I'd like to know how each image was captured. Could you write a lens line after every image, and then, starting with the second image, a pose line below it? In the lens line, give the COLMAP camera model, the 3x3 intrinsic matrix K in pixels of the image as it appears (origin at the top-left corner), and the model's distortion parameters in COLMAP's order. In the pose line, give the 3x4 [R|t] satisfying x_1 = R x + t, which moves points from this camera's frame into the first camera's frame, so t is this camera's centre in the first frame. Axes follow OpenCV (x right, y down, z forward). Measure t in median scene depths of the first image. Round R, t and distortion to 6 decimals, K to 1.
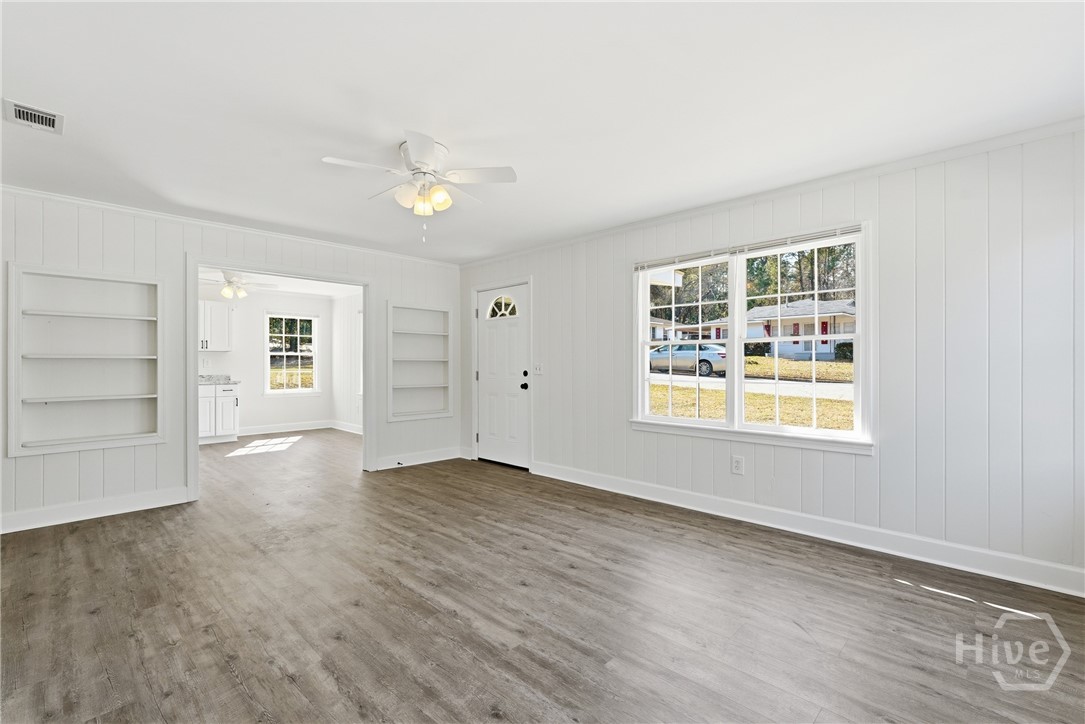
lens RADIAL K [[483.2, 0, 548.2], [0, 483.2, 364.1], [0, 0, 1]] dist [-0.020664, 0.008085]
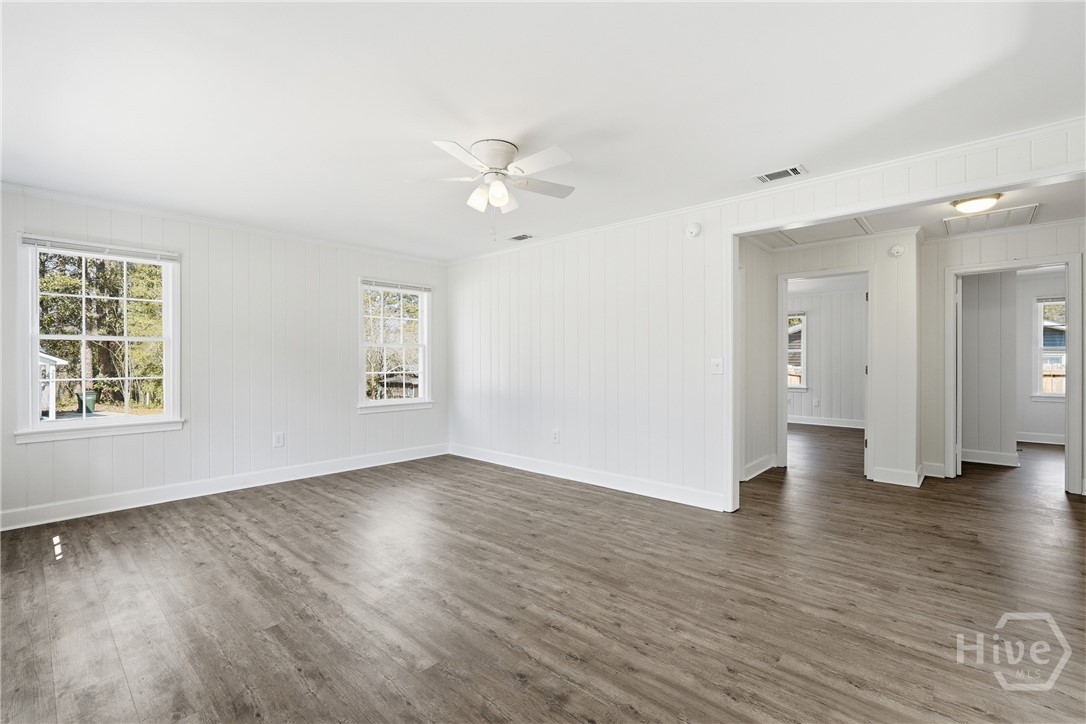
lens RADIAL K [[481.8, 0, 544.0], [0, 481.8, 363.4], [0, 0, 1]] dist [-0.012432, 0.008845]
pose [[-0.999809, 0.001614, -0.019499, -0.277316], [0.001510, 0.999985, 0.005337, 0.000927], [0.019507, 0.005306, -0.999796, 1.636719]]
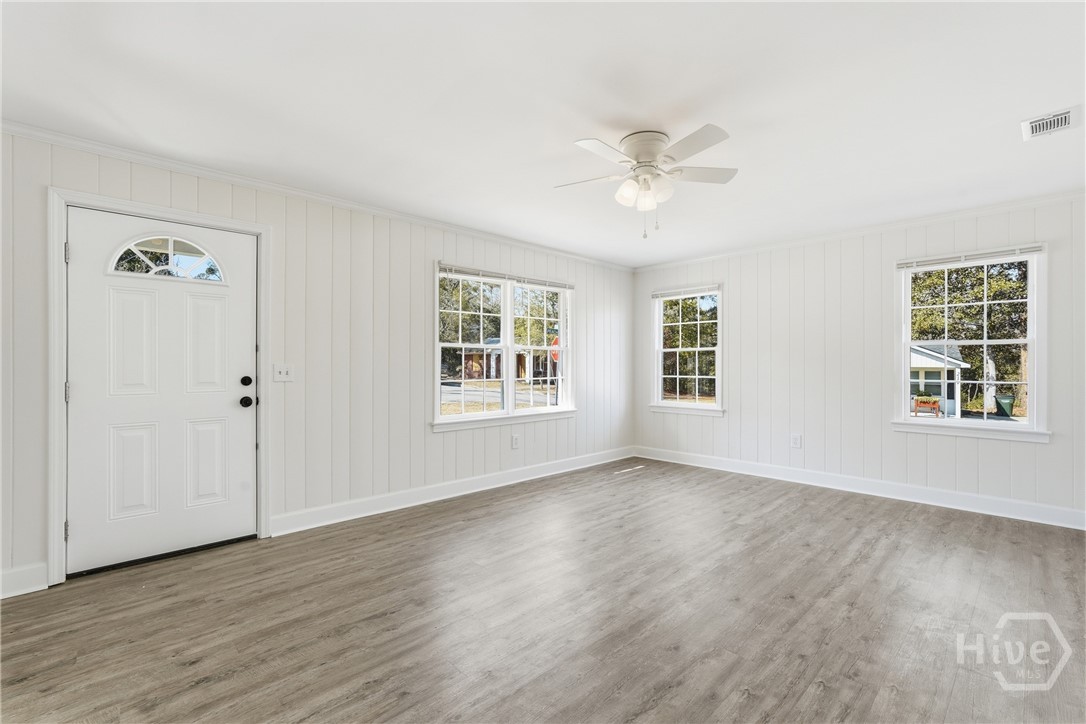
lens RADIAL K [[474.9, 0, 540.1], [0, 474.9, 364.7], [0, 0, 1]] dist [-0.013921, 0.000273]
pose [[0.046274, 0.001542, 0.998928, -0.981589], [0.001193, 0.999998, -0.001599, 0.000393], [-0.998928, 0.001266, 0.046272, 0.944270]]
